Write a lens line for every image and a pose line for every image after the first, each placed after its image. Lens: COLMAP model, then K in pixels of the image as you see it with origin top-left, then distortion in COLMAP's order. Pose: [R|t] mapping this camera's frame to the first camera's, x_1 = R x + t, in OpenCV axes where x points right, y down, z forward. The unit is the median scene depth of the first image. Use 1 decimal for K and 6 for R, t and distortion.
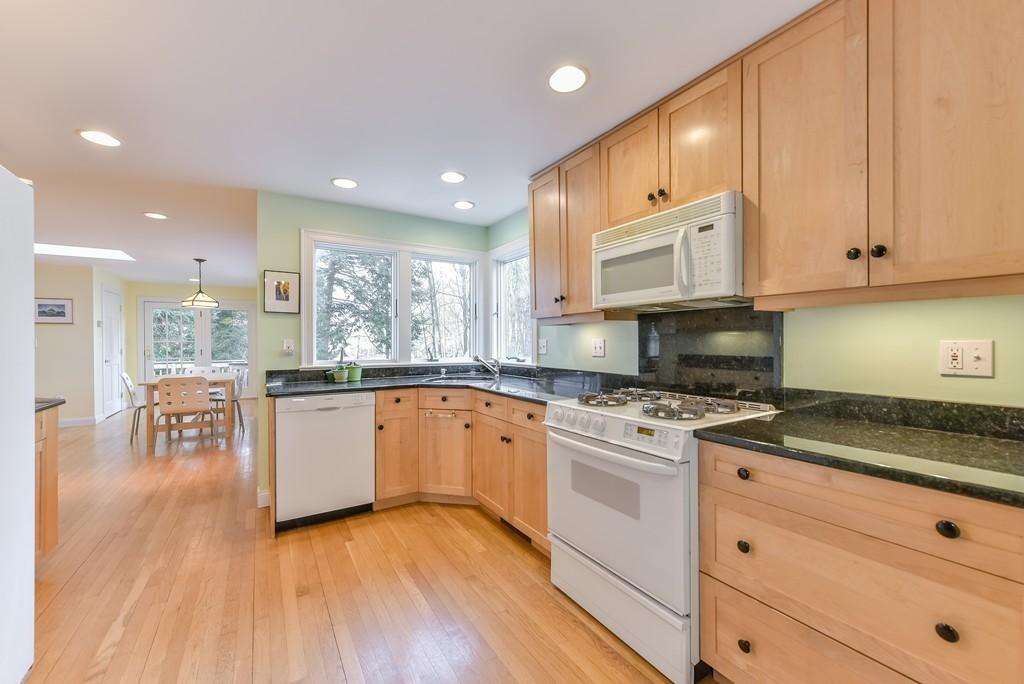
lens RADIAL K [[407.0, 0, 512.0], [0, 407.0, 342.0], [0, 0, 1]] dist [0.000959, 0.000085]
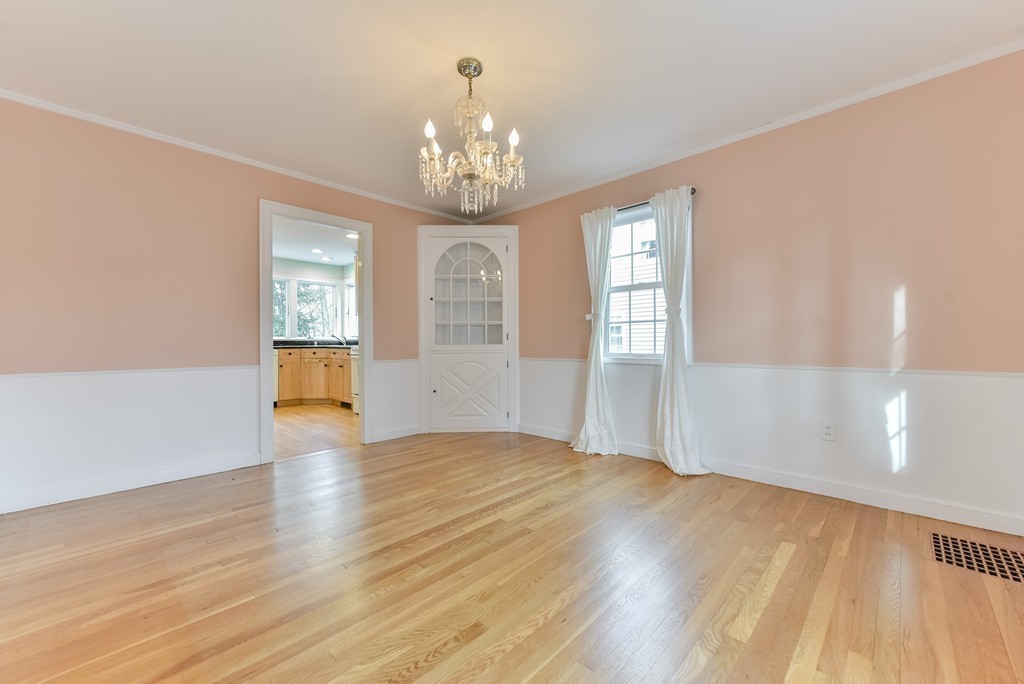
lens RADIAL K [[407.0, 0, 512.0], [0, 407.0, 342.0], [0, 0, 1]] dist [0.000959, 0.000085]
pose [[0.972714, -0.000336, 0.232009, 0.336243], [0.000949, 0.999996, -0.002528, 0.085987], [-0.232007, 0.002679, 0.972710, -1.272965]]
